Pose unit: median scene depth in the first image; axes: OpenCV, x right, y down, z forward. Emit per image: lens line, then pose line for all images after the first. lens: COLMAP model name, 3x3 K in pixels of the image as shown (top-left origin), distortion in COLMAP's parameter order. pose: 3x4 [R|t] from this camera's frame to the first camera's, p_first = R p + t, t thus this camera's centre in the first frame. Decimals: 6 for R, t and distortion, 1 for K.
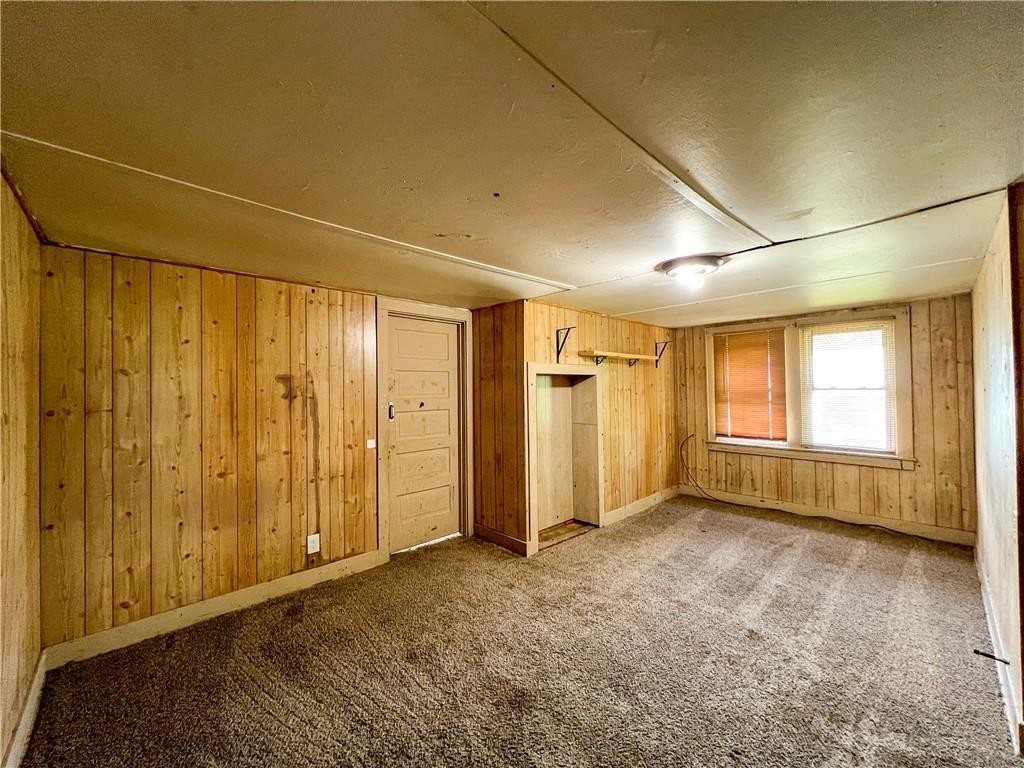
lens RADIAL K [[408.0, 0, 510.1], [0, 408.0, 383.4], [0, 0, 1]] dist [-0.000956, 0.000061]
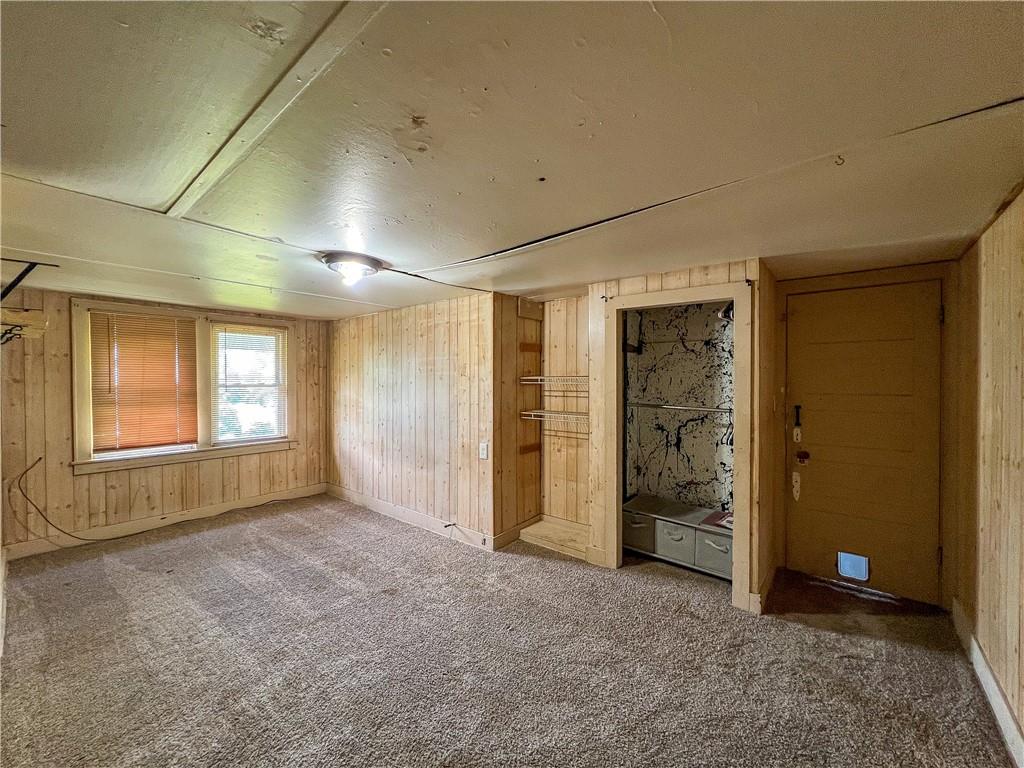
lens RADIAL K [[408.0, 0, 510.1], [0, 408.0, 383.4], [0, 0, 1]] dist [-0.000956, 0.000061]
pose [[-0.112743, 0.000108, 0.993624, -0.339145], [-0.010785, 0.999941, -0.001333, 0.000847], [-0.993566, -0.010867, -0.112735, 0.420634]]
